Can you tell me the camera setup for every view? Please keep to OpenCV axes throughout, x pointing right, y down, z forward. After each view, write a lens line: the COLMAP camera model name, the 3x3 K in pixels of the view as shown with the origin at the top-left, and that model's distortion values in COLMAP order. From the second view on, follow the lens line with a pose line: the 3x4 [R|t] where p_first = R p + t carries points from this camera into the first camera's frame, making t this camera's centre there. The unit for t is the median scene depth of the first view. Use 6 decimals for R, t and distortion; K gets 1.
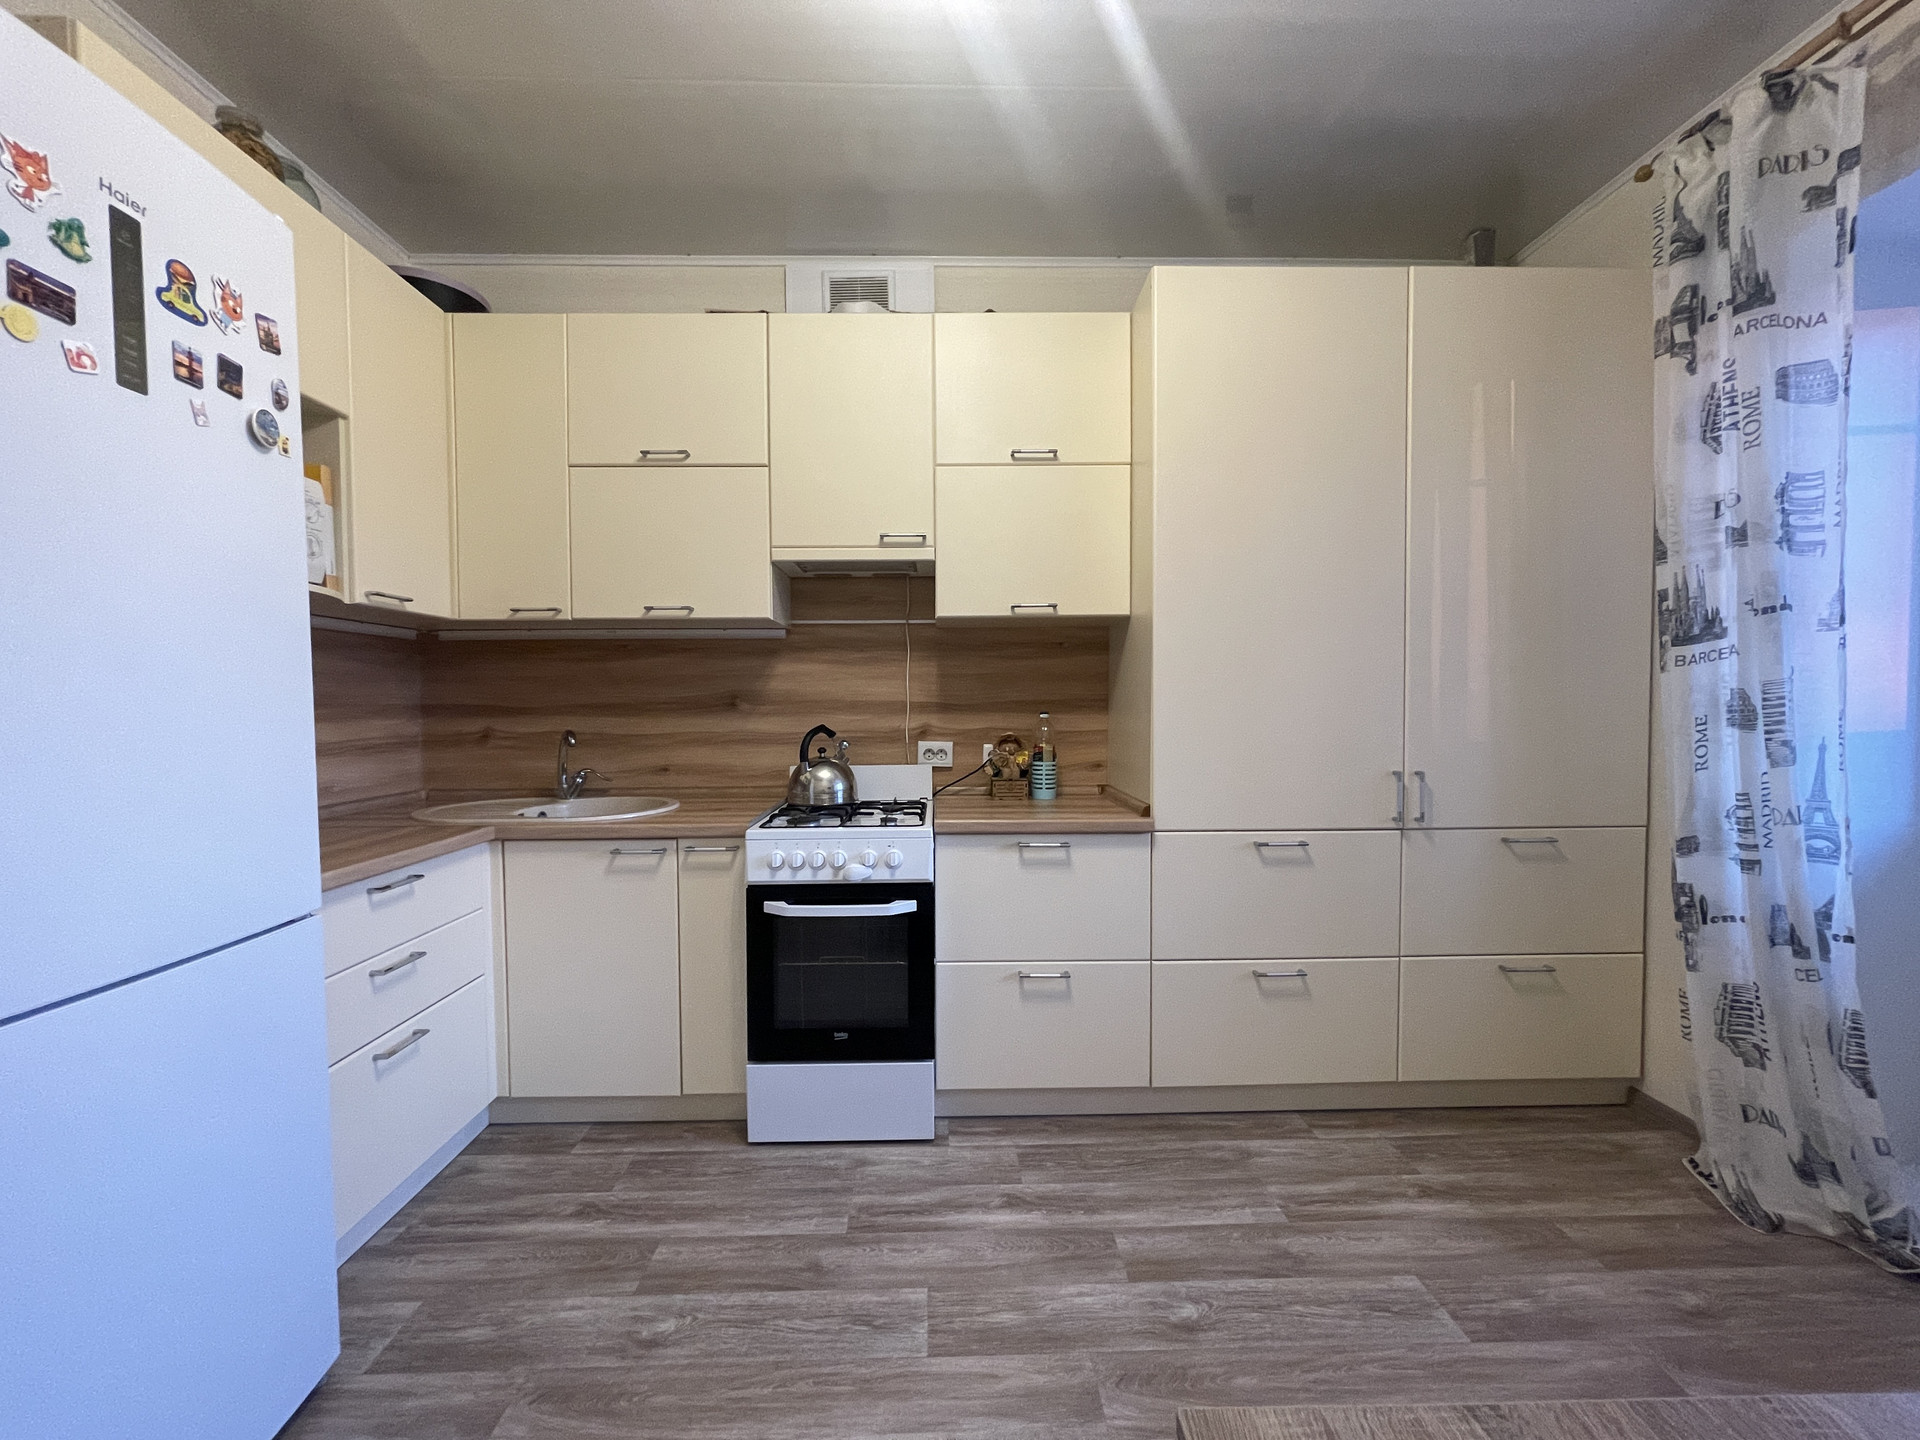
lens RADIAL K [[777.1, 0, 952.5], [0, 777.1, 726.2], [0, 0, 1]] dist [-0.004810, 0.002165]
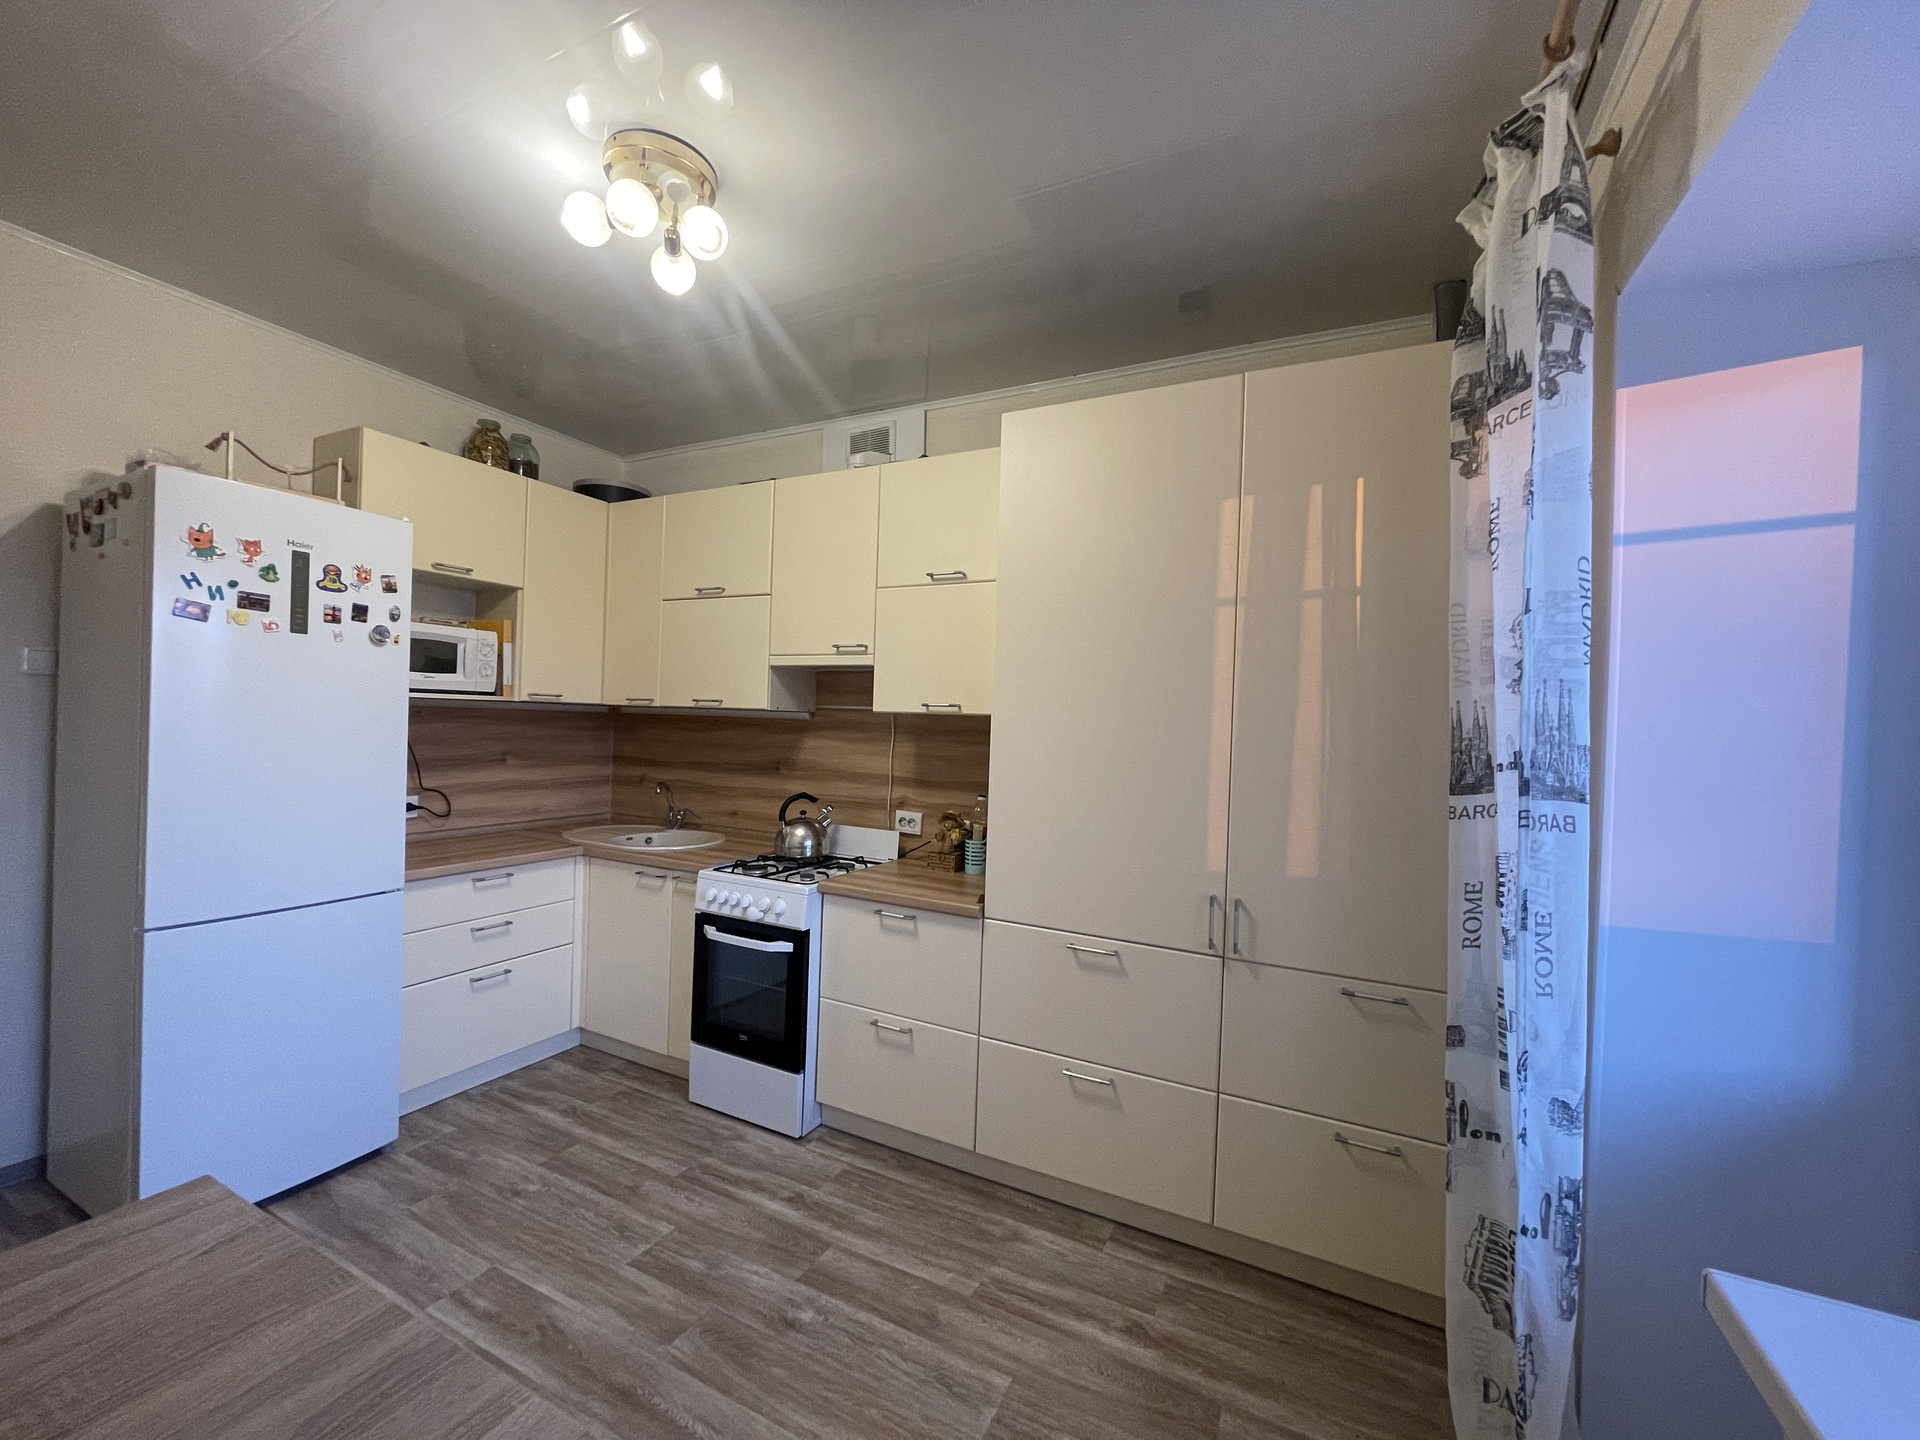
lens RADIAL K [[777.1, 0, 951.5], [0, 777.1, 725.9], [0, 0, 1]] dist [-0.004810, 0.002165]
pose [[0.877907, 0.039786, -0.477175, 0.765070], [-0.055119, 0.998314, -0.018170, -0.119655], [0.475648, 0.042252, 0.878620, -0.003619]]
